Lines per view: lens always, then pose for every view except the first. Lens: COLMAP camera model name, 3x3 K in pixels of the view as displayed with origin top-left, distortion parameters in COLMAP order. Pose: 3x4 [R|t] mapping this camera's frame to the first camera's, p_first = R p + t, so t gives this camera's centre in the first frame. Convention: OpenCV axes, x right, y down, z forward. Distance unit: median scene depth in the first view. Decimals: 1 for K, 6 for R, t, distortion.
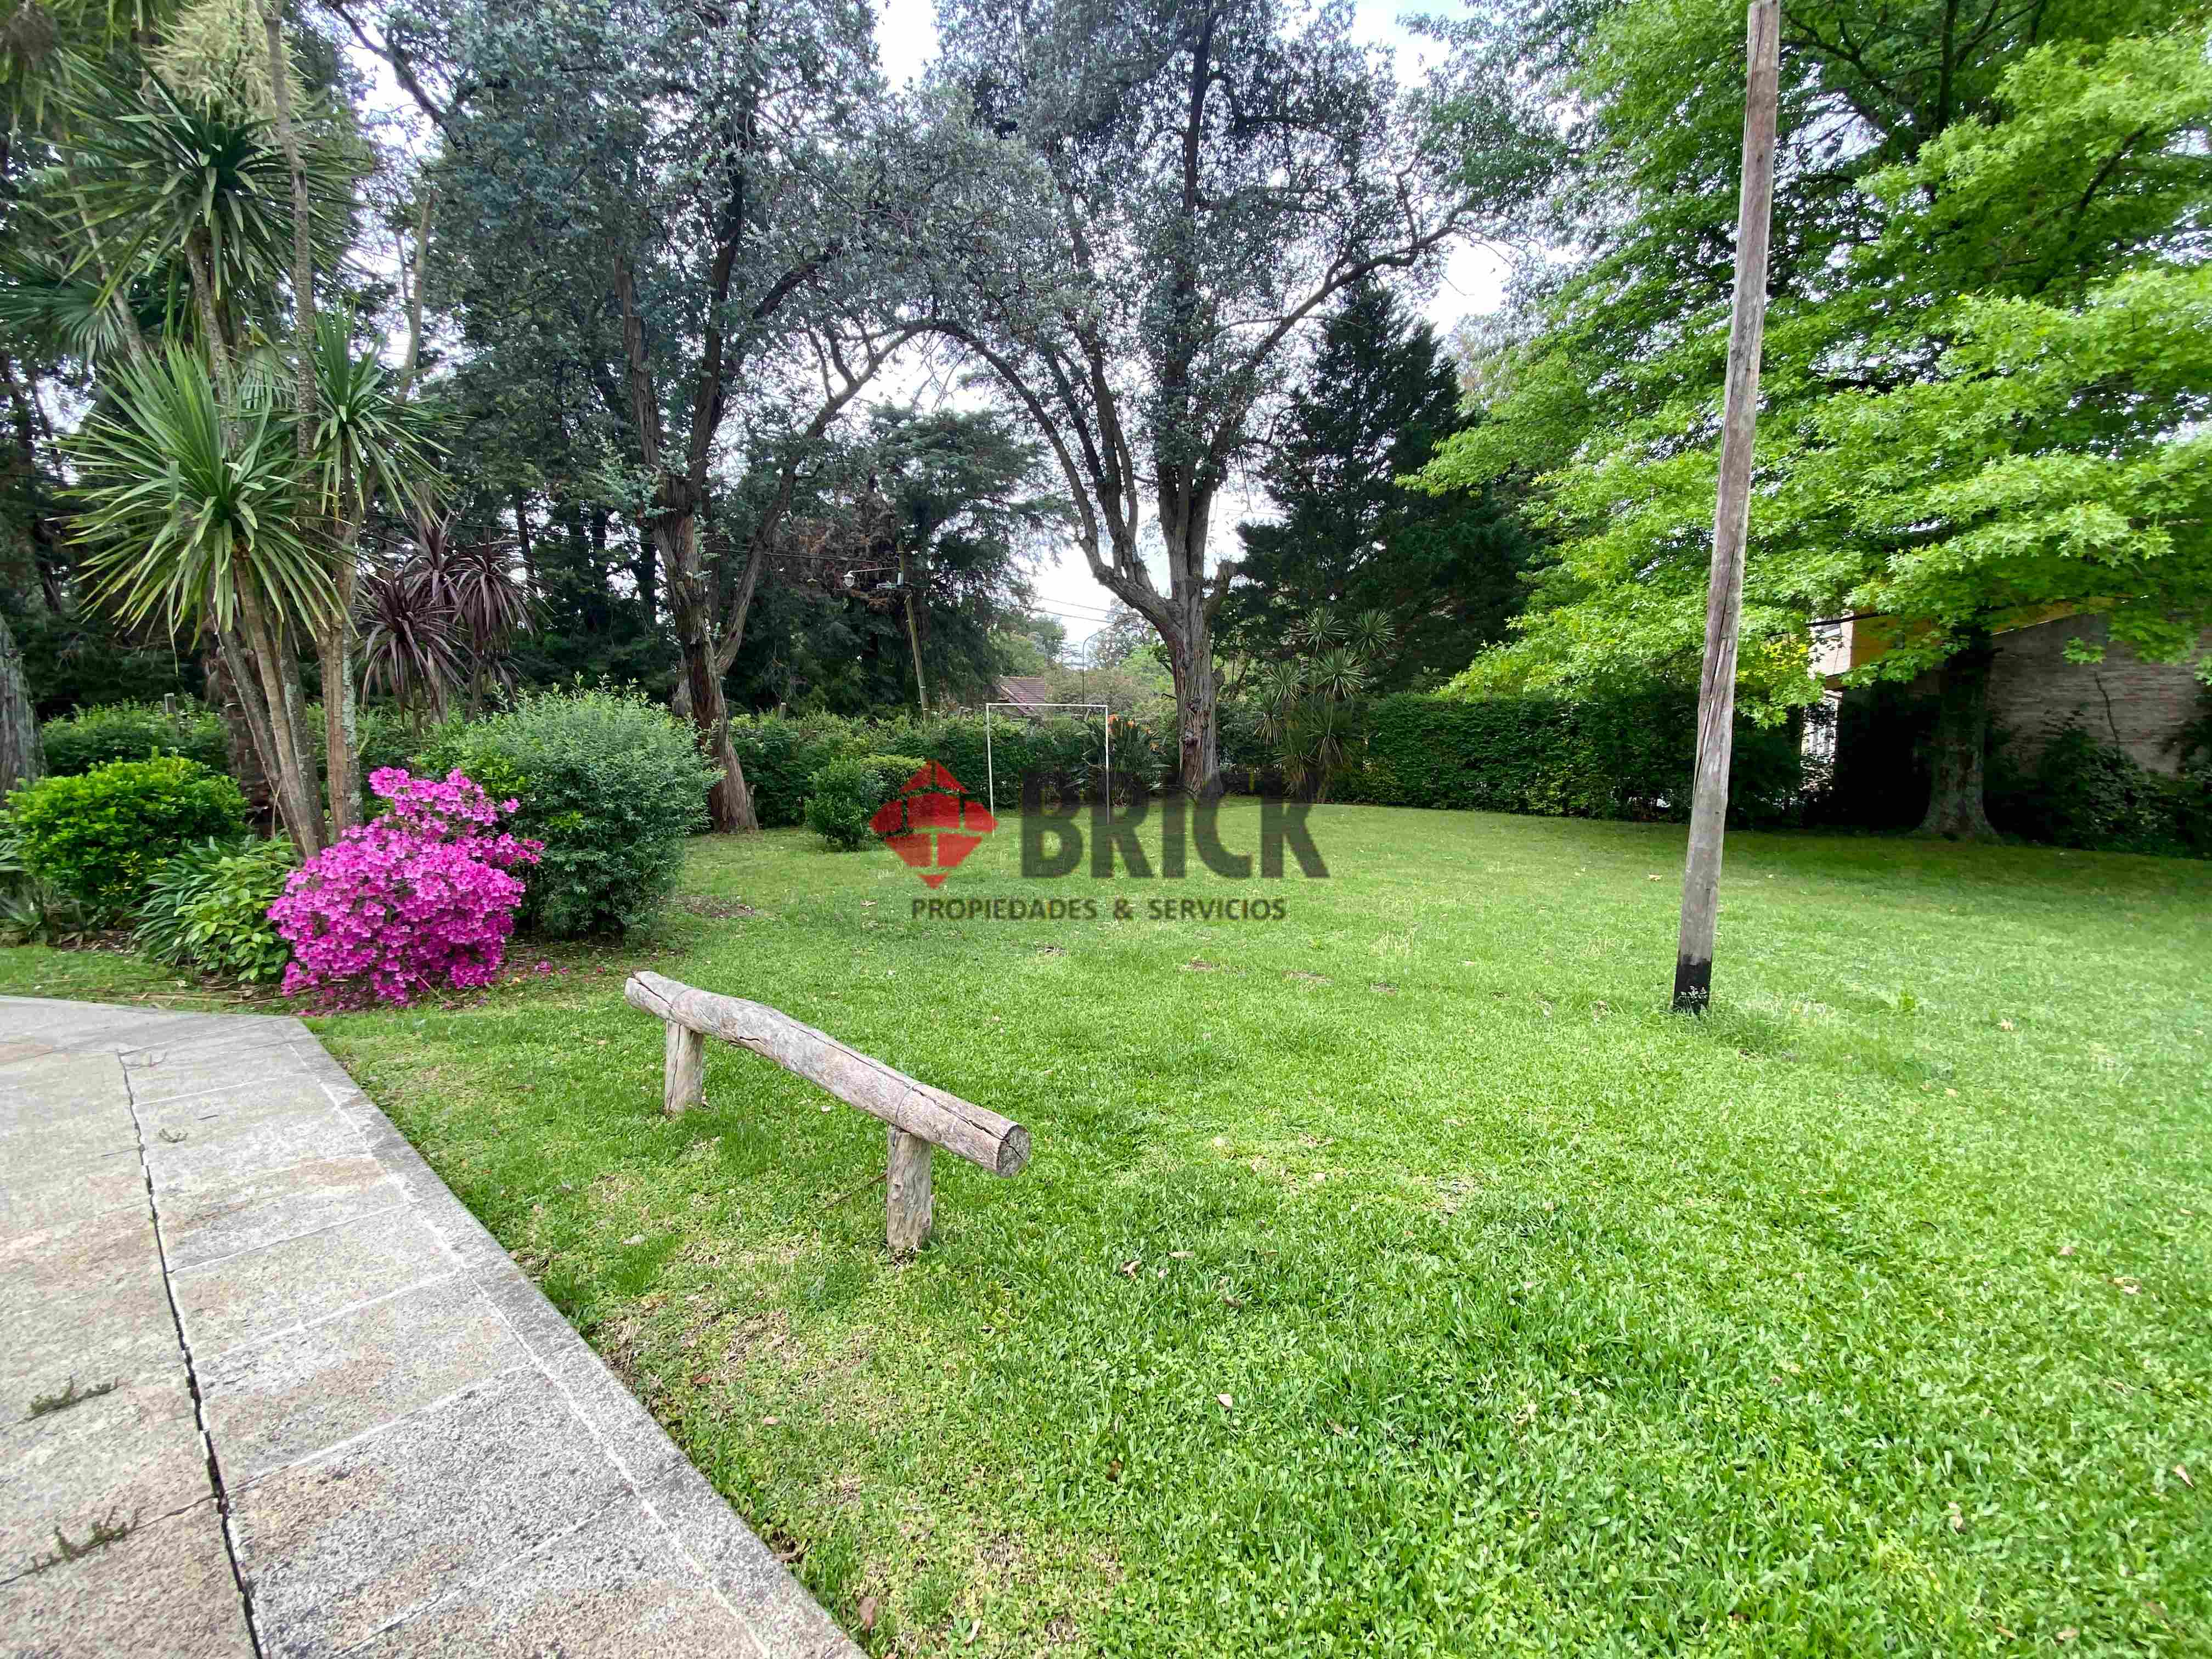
lens RADIAL K [[872.9, 0, 1100.1], [0, 872.9, 834.1], [0, 0, 1]] dist [0.016968, -0.020457]
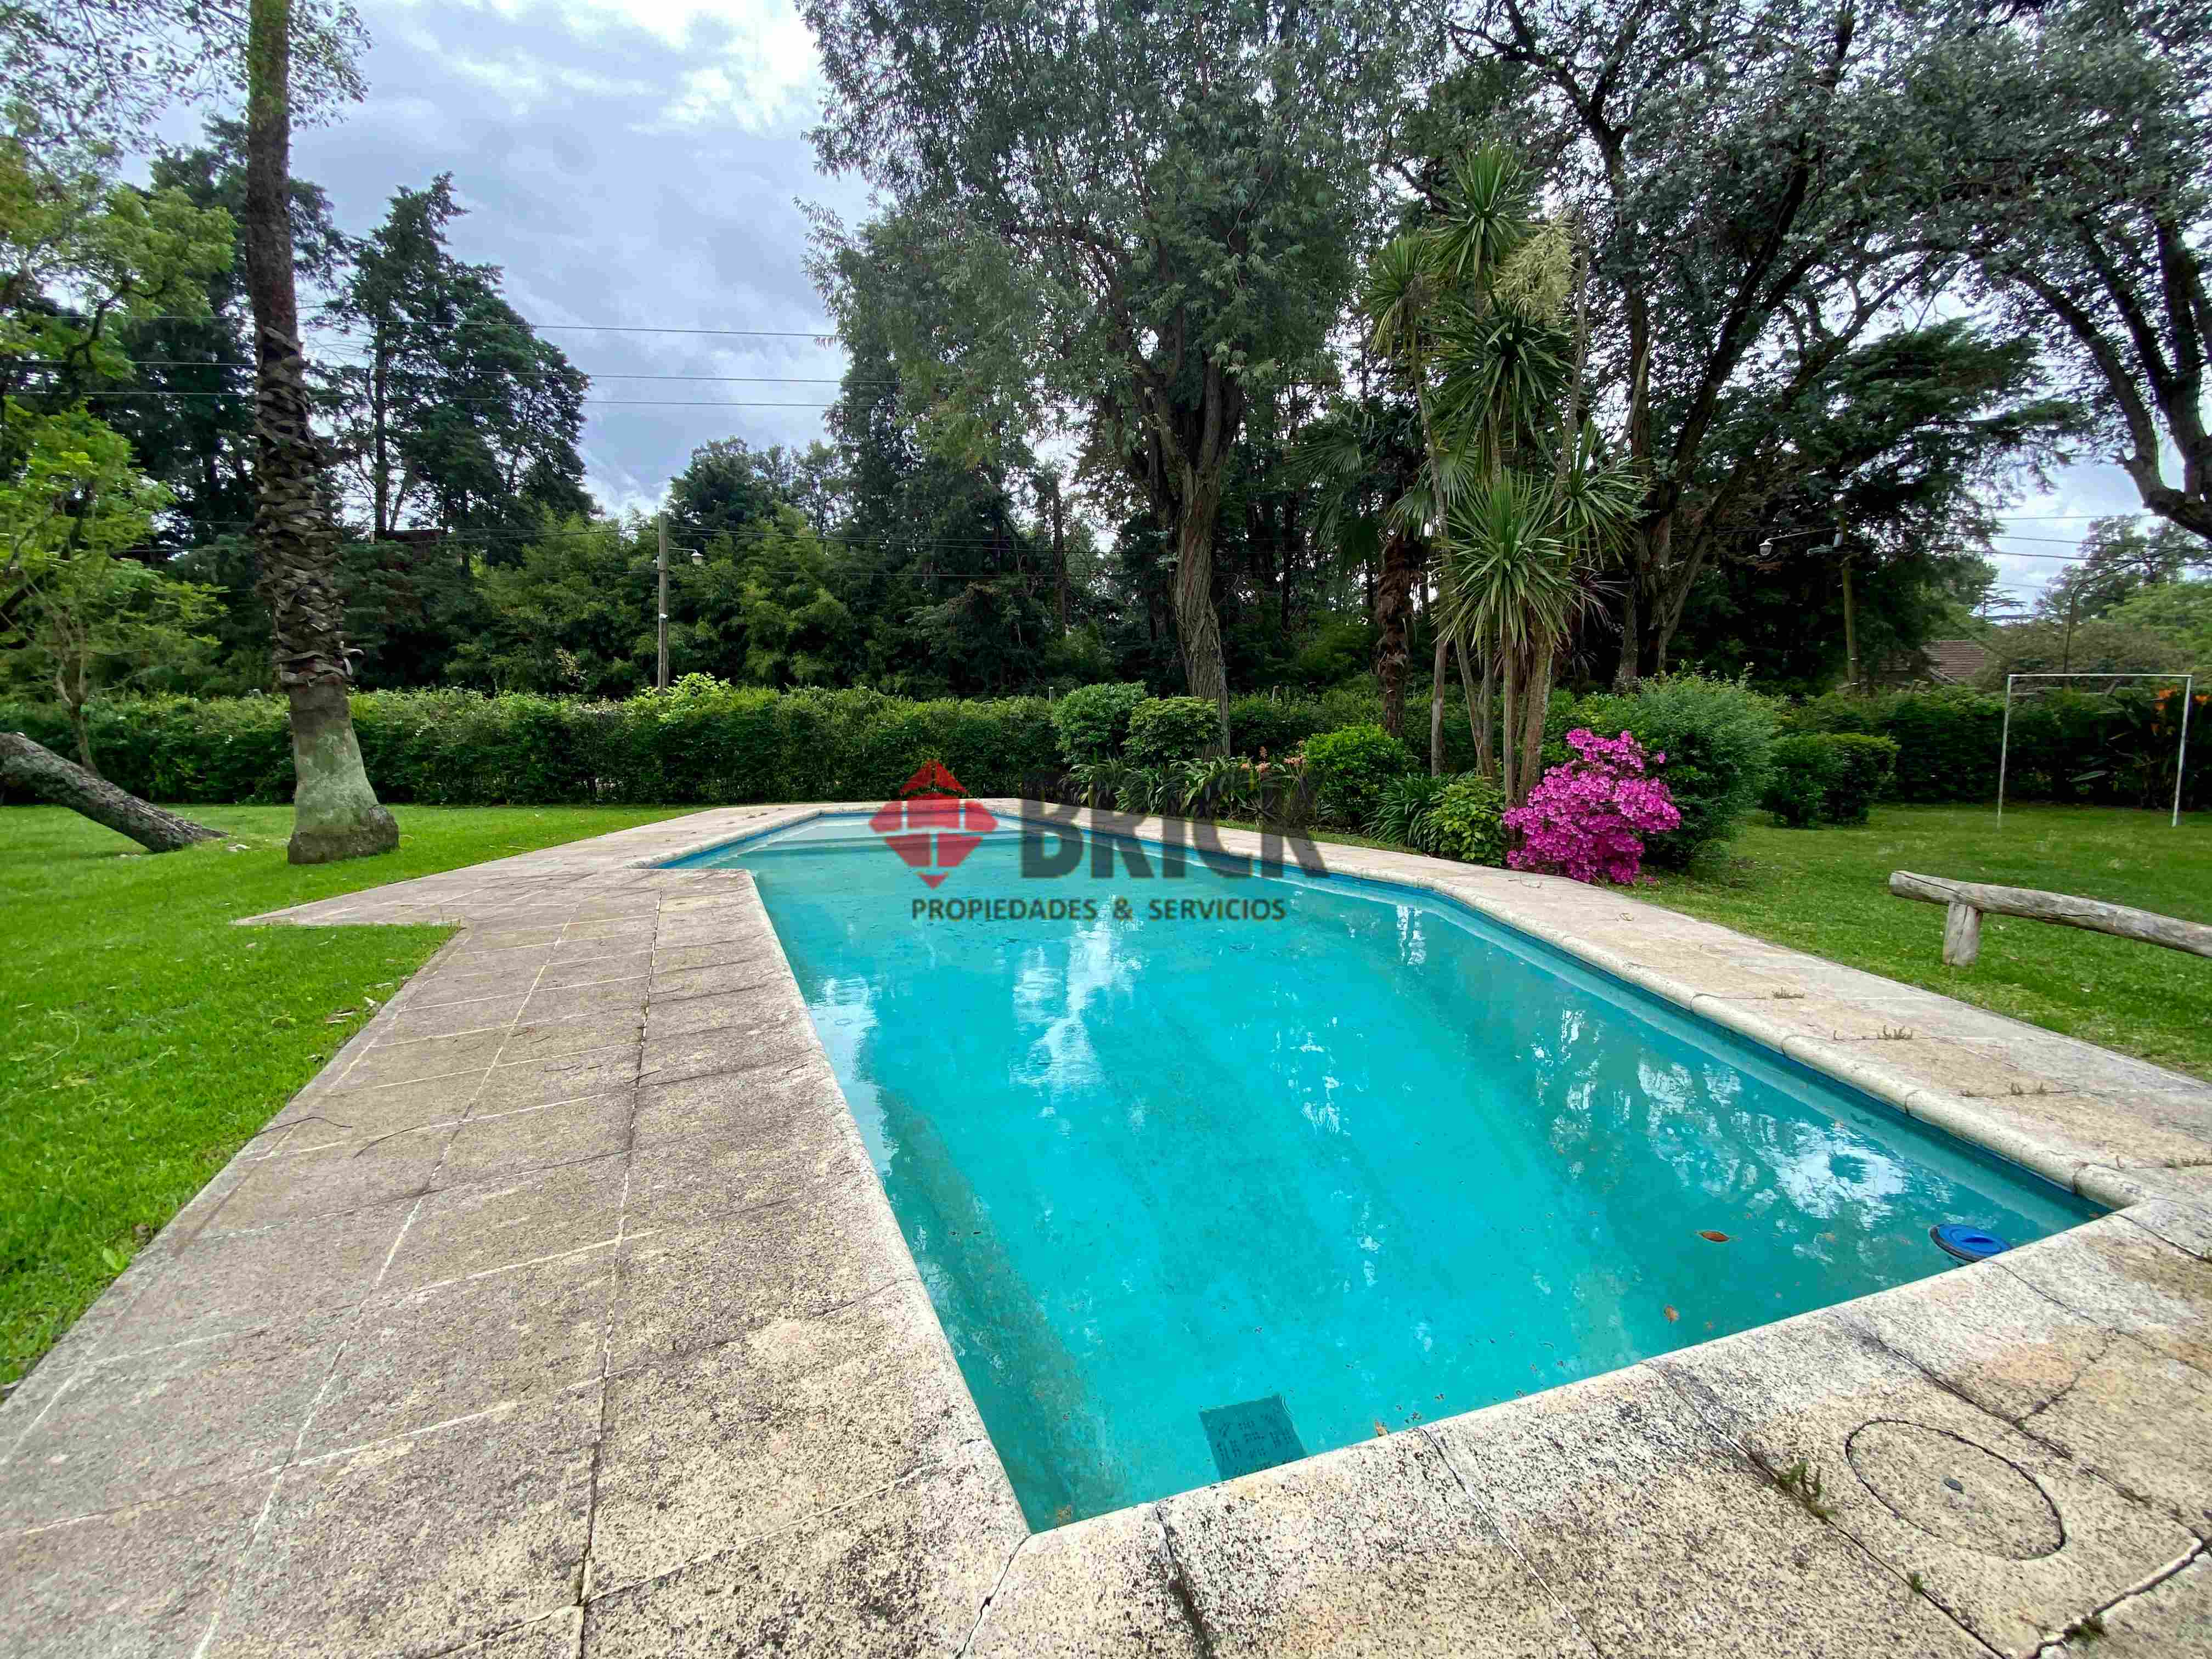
lens RADIAL K [[872.9, 0, 1100.1], [0, 872.9, 834.1], [0, 0, 1]] dist [0.016968, -0.020457]
pose [[0.685057, 0.095013, -0.722267, -0.051509], [-0.080632, 0.995256, 0.054446, 0.016412], [0.724013, 0.020939, 0.689468, -0.119258]]
